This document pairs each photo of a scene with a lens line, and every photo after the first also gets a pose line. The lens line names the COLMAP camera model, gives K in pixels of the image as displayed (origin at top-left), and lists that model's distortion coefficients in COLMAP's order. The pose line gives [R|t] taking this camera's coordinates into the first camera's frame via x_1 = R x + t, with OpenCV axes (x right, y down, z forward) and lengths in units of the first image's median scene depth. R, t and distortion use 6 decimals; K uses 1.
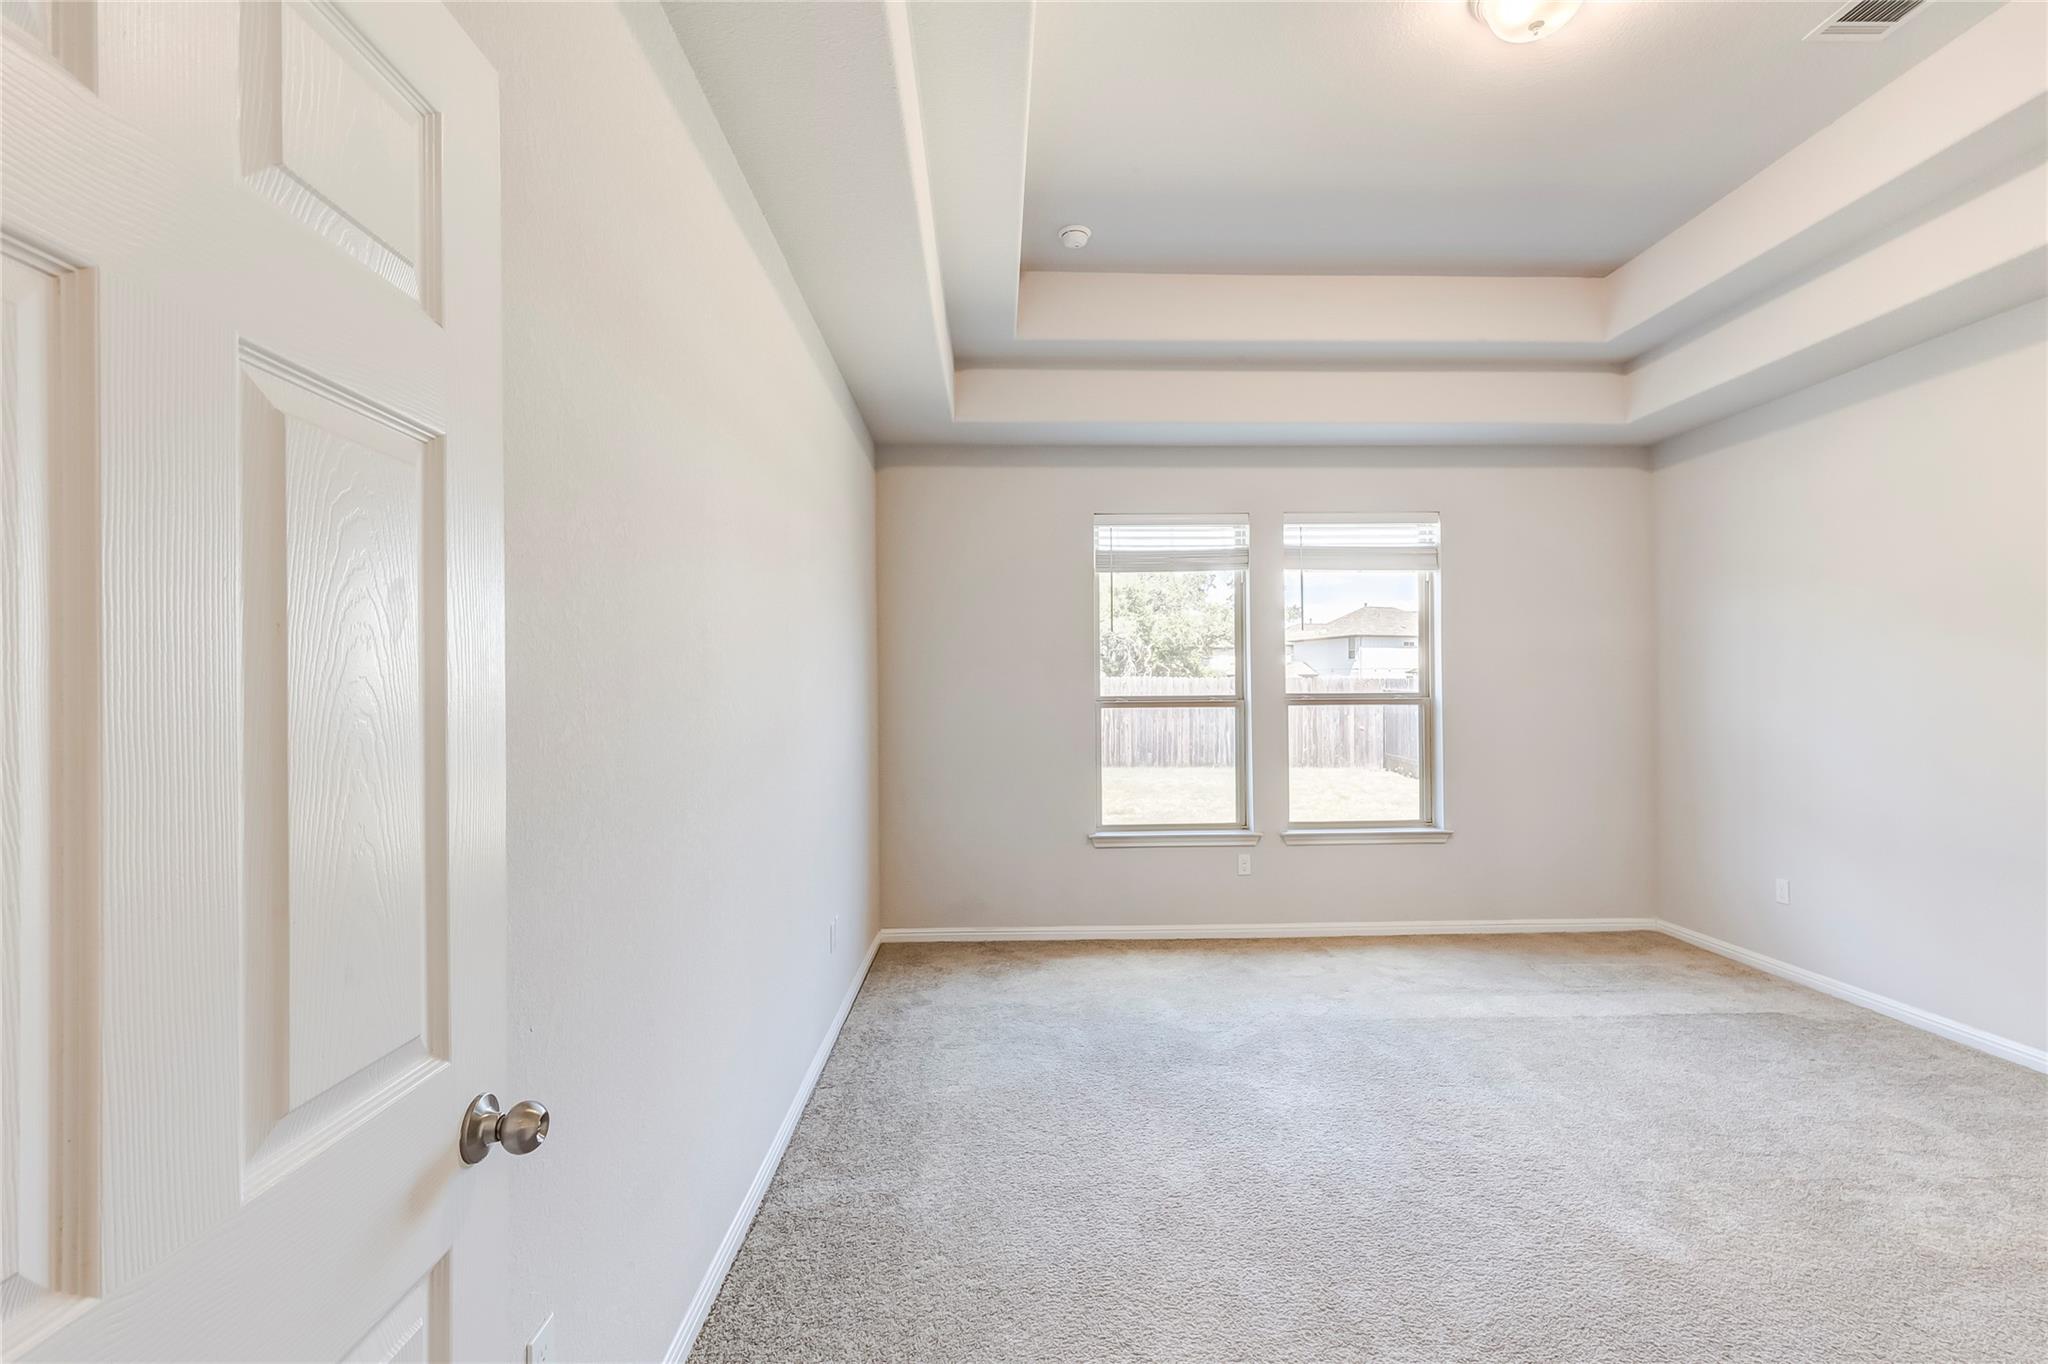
lens RADIAL K [[922.2, 0, 1020.6], [0, 922.2, 692.3], [0, 0, 1]] dist [0.003923, 0.001164]
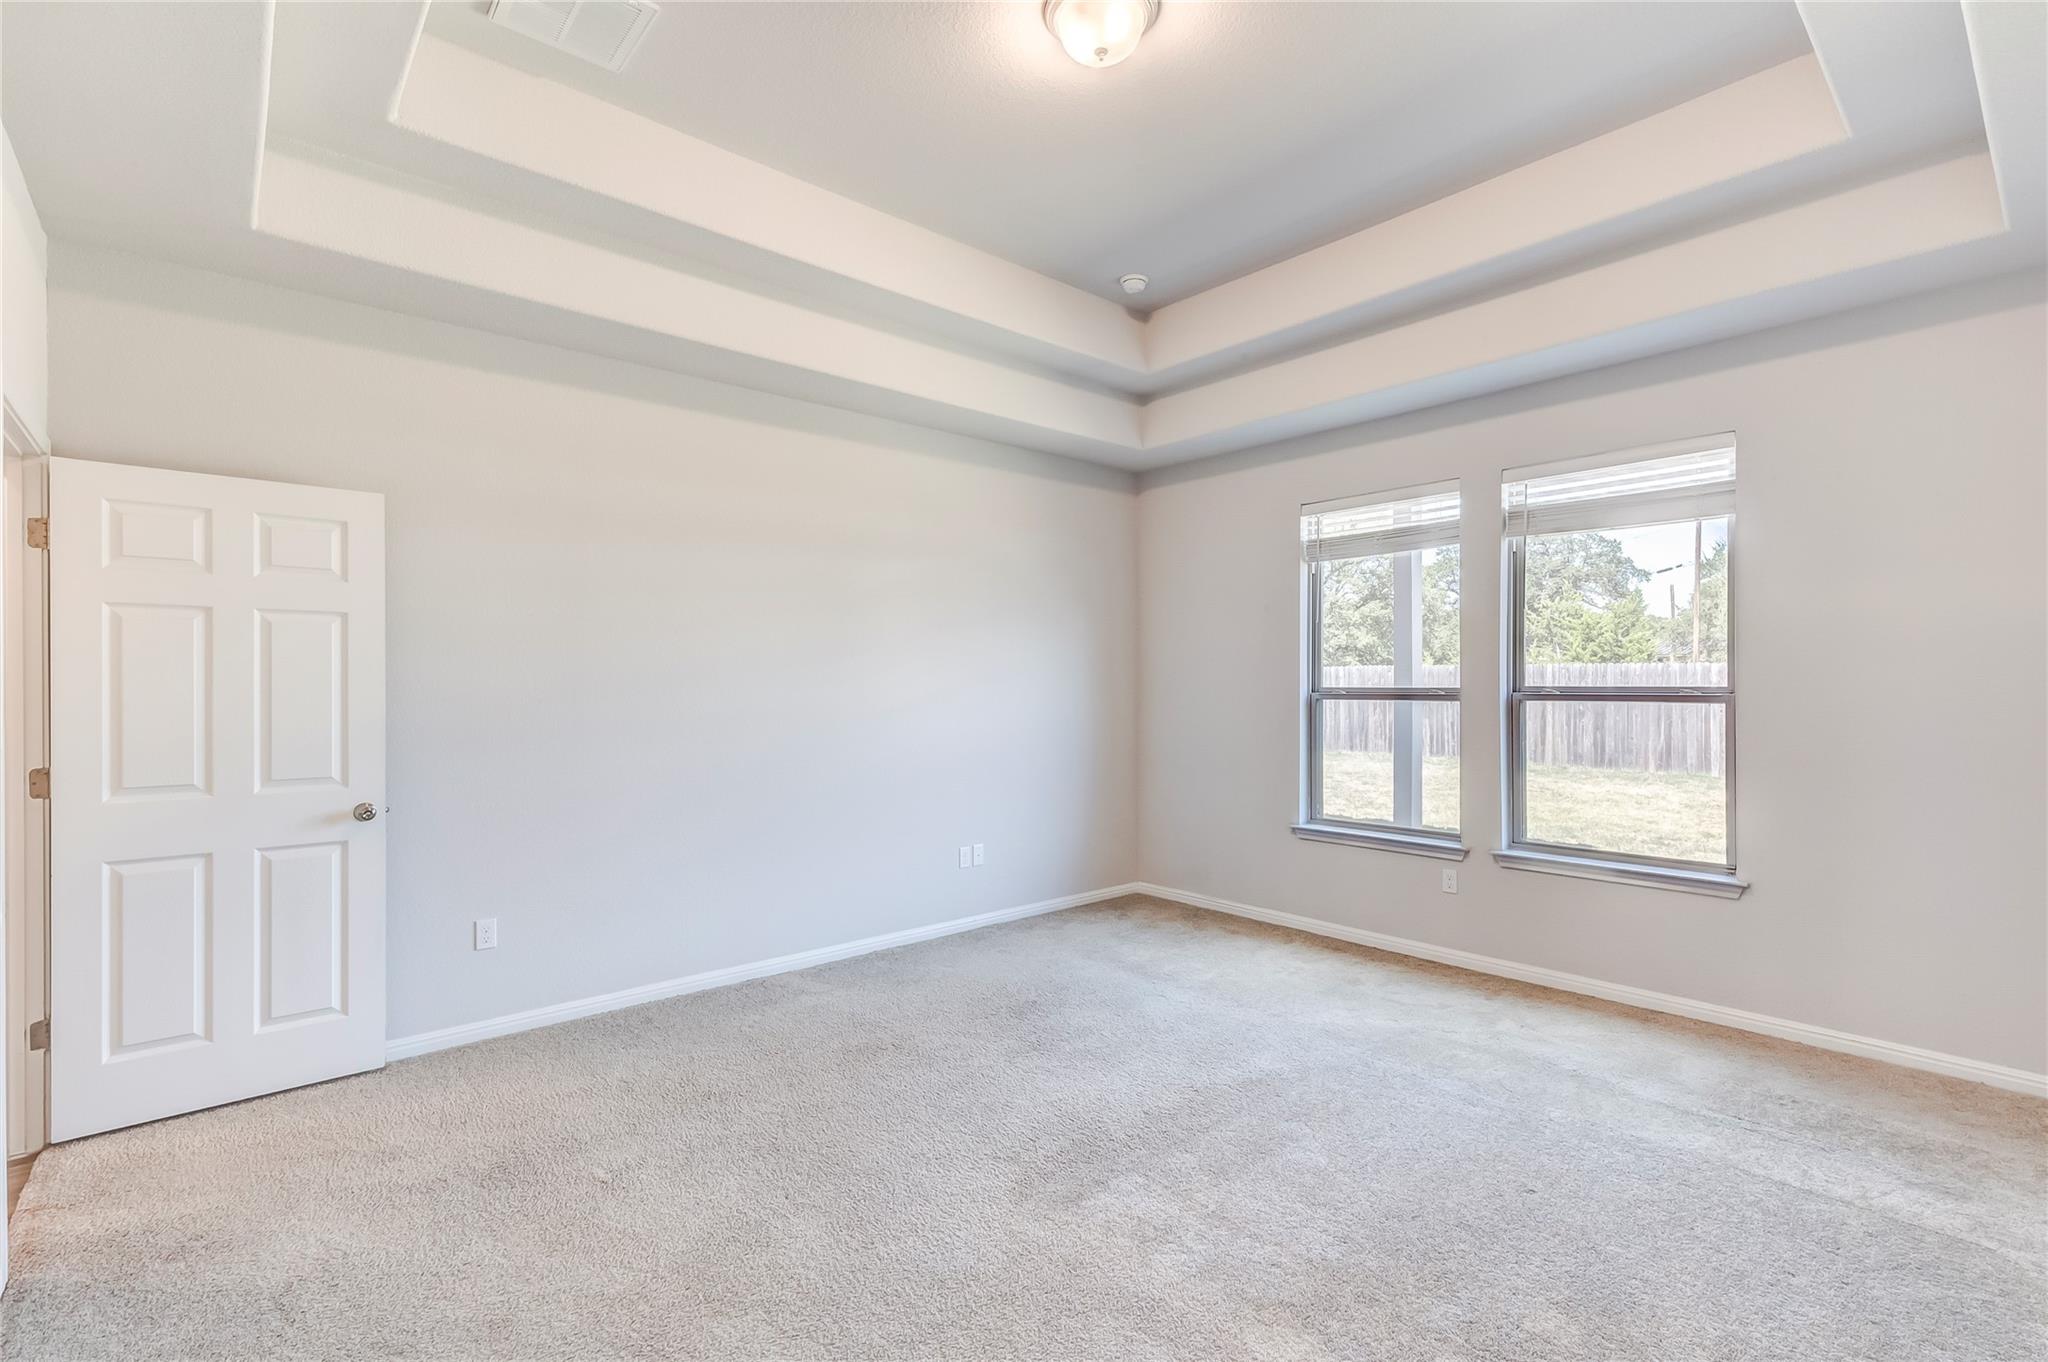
lens RADIAL K [[922.2, 0, 1015.9], [0, 922.2, 680.5], [0, 0, 1]] dist [0.003923, 0.001164]
pose [[0.635235, 0.005197, -0.772301, 0.850054], [-0.002711, 0.999986, 0.004500, -0.007737], [0.772314, -0.000765, 0.635240, 0.160973]]
